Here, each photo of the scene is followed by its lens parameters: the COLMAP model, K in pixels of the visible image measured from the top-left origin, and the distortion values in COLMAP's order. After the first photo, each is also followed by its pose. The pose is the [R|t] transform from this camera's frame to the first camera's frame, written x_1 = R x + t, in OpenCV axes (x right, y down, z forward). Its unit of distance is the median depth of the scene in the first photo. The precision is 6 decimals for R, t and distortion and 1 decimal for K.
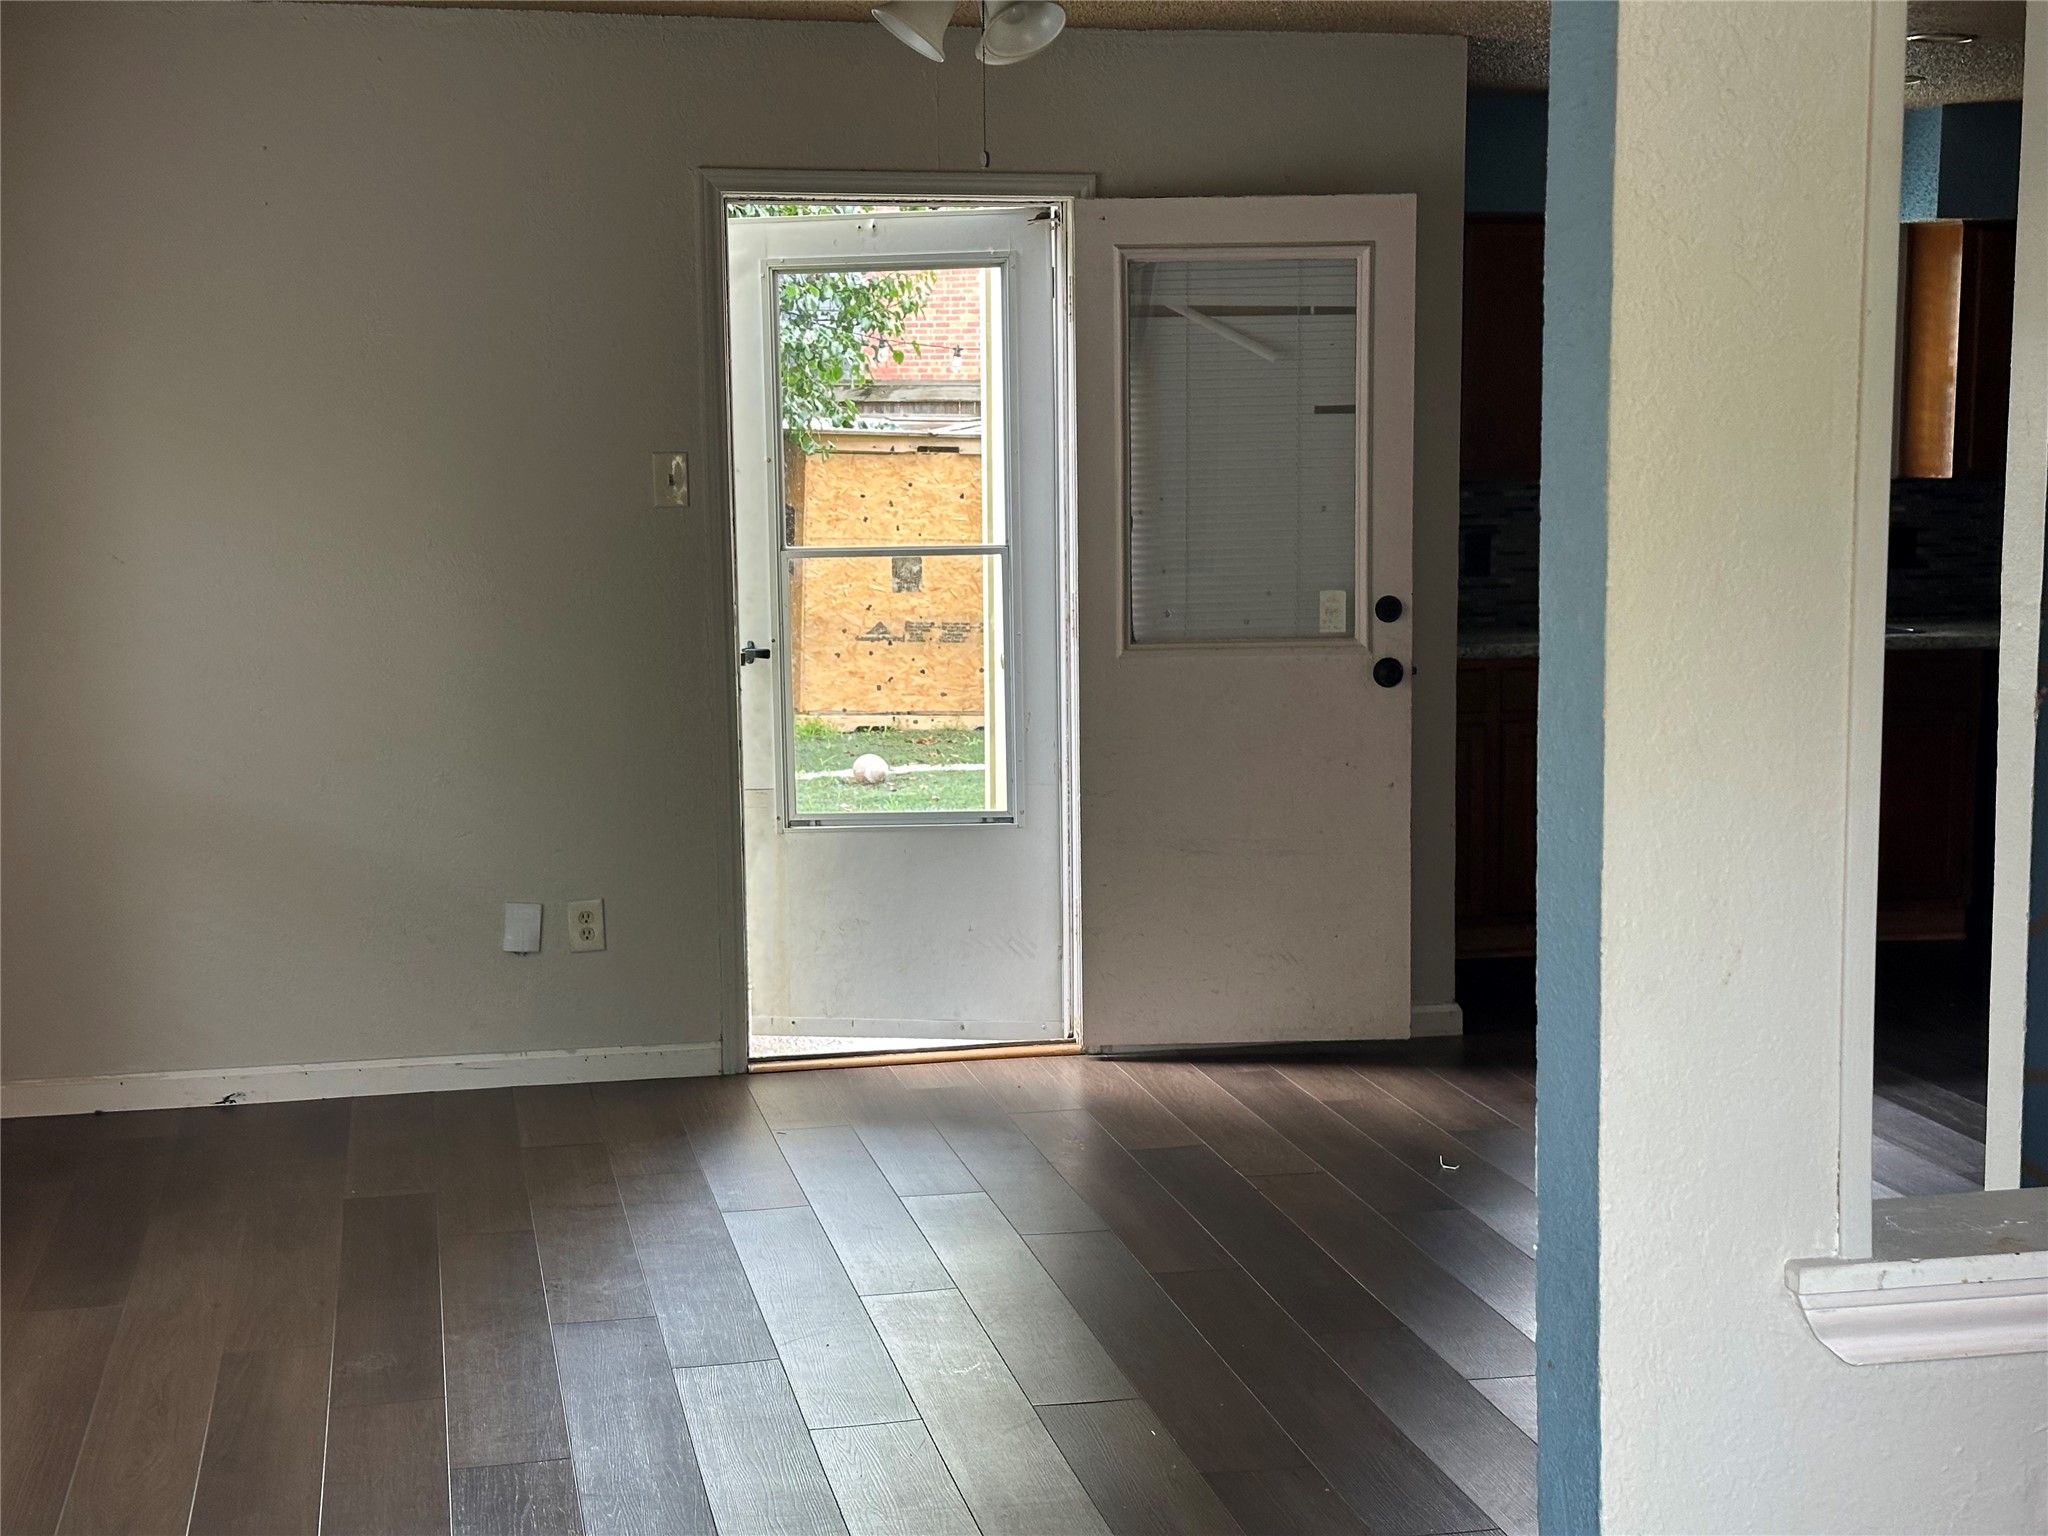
lens RADIAL K [[2783.0, 0, 1024.0], [0, 2783.0, 768.0], [0, 0, 1]] dist [0.237112, -0.543204]
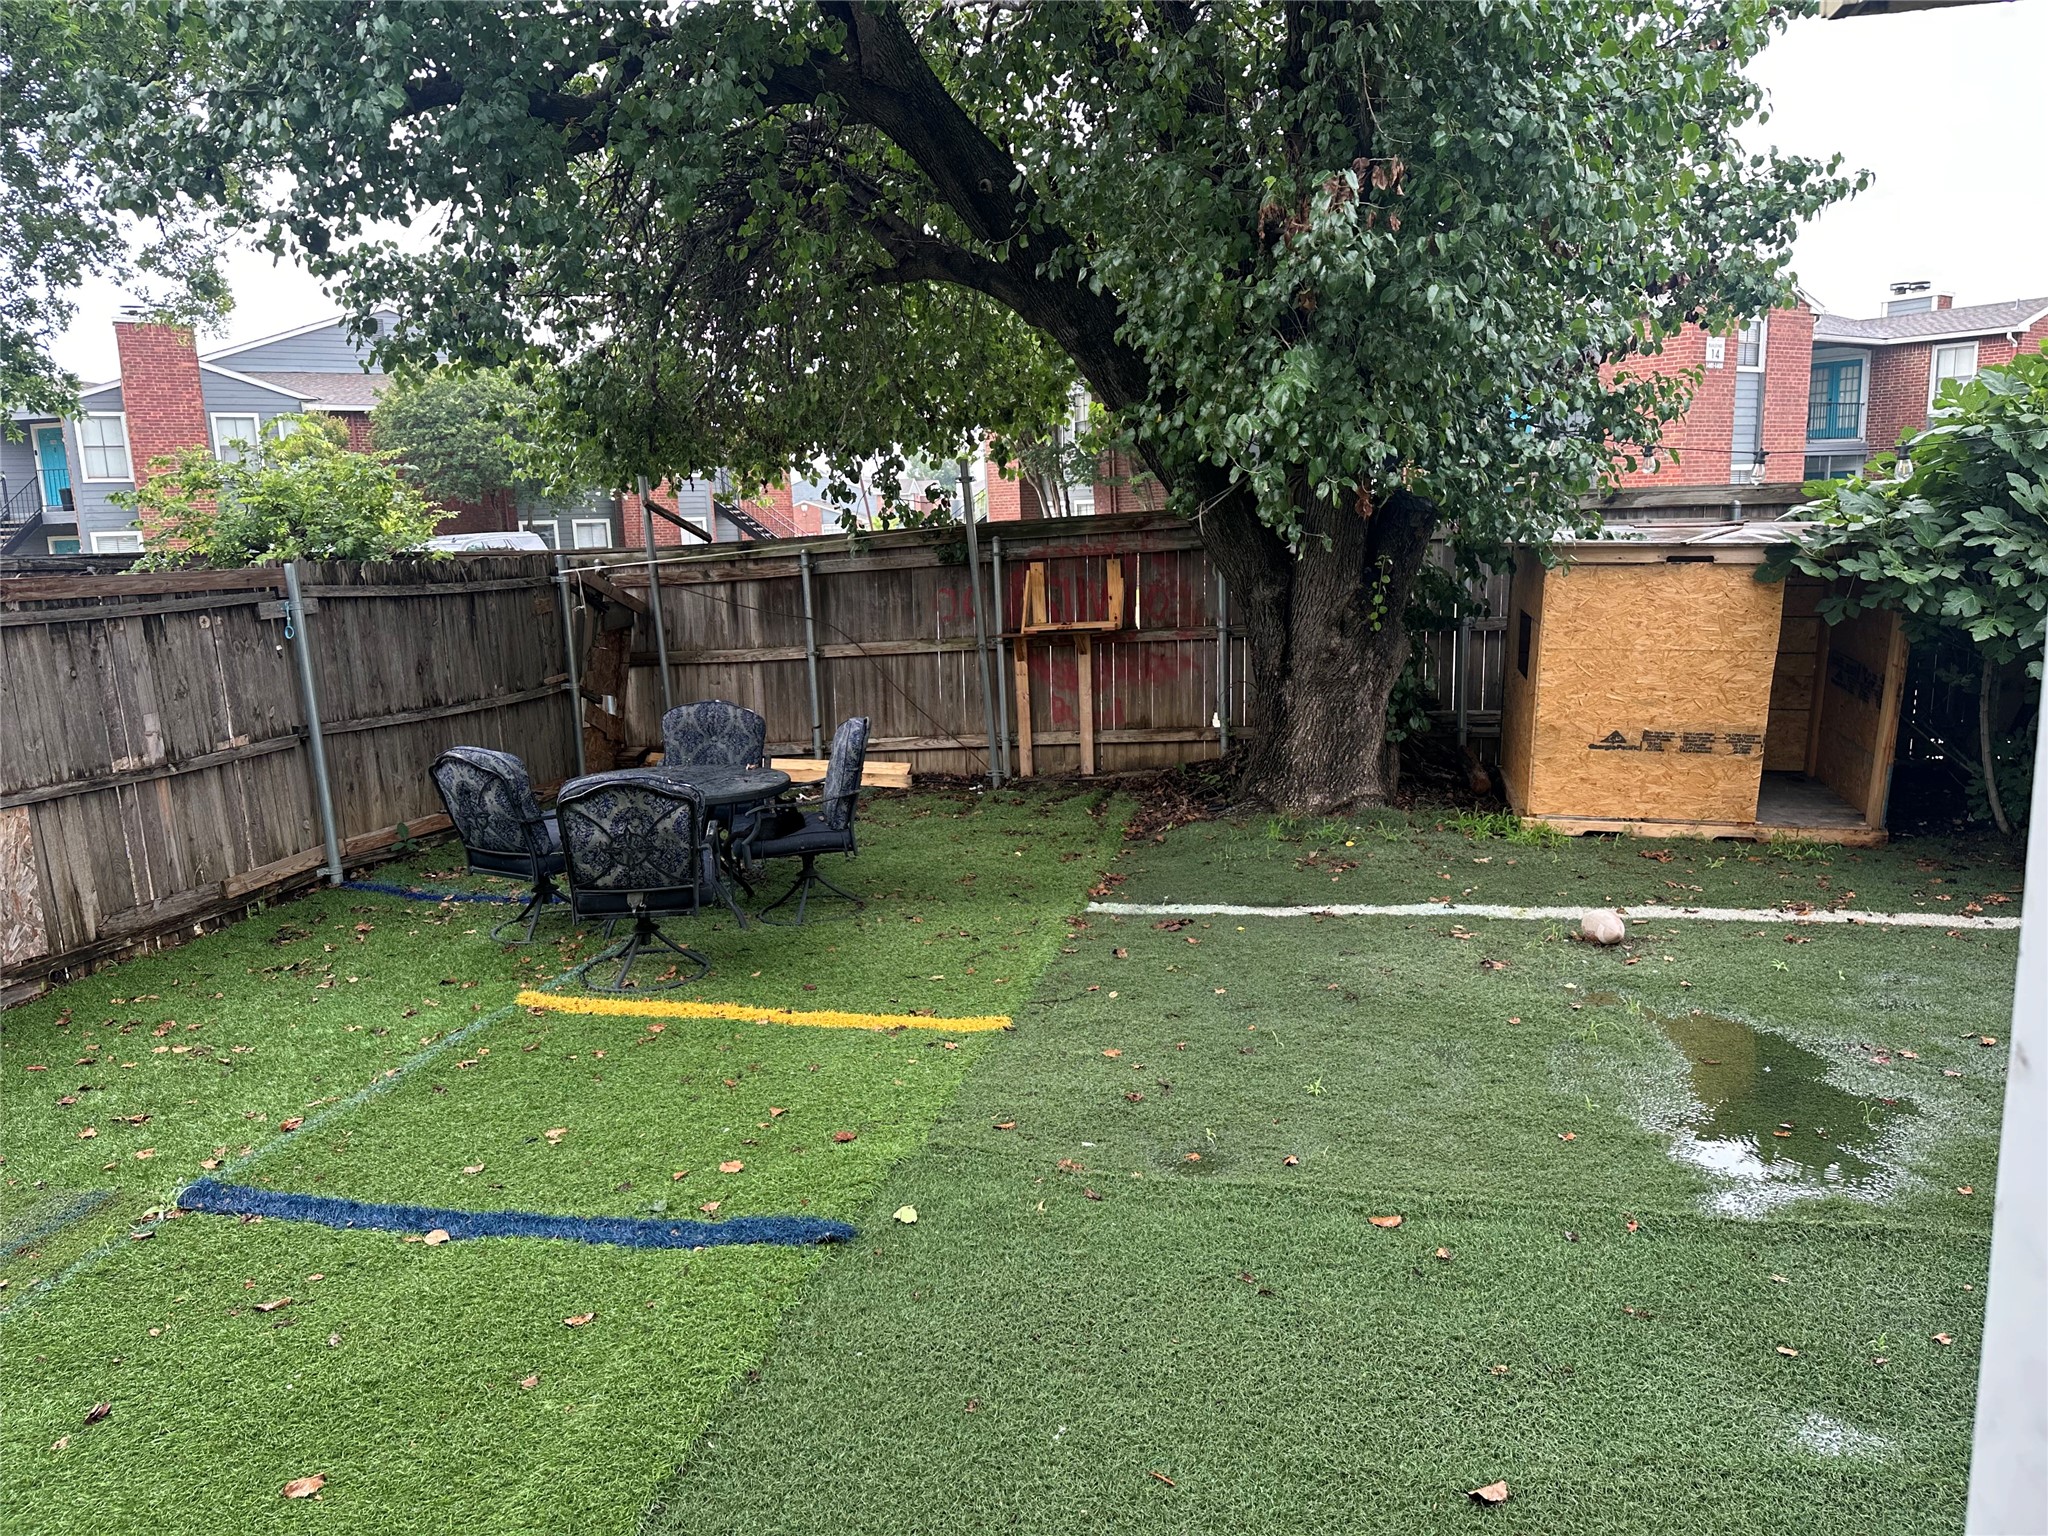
lens RADIAL K [[1444.8, 0, 1019.3], [0, 1444.8, 769.1], [0, 0, 1]] dist [0.069707, -0.082243]
pose [[0.910543, 0.046674, -0.410772, -0.074852], [-0.025384, 0.998044, 0.057135, -0.153661], [0.412635, -0.041597, 0.909946, 1.043189]]
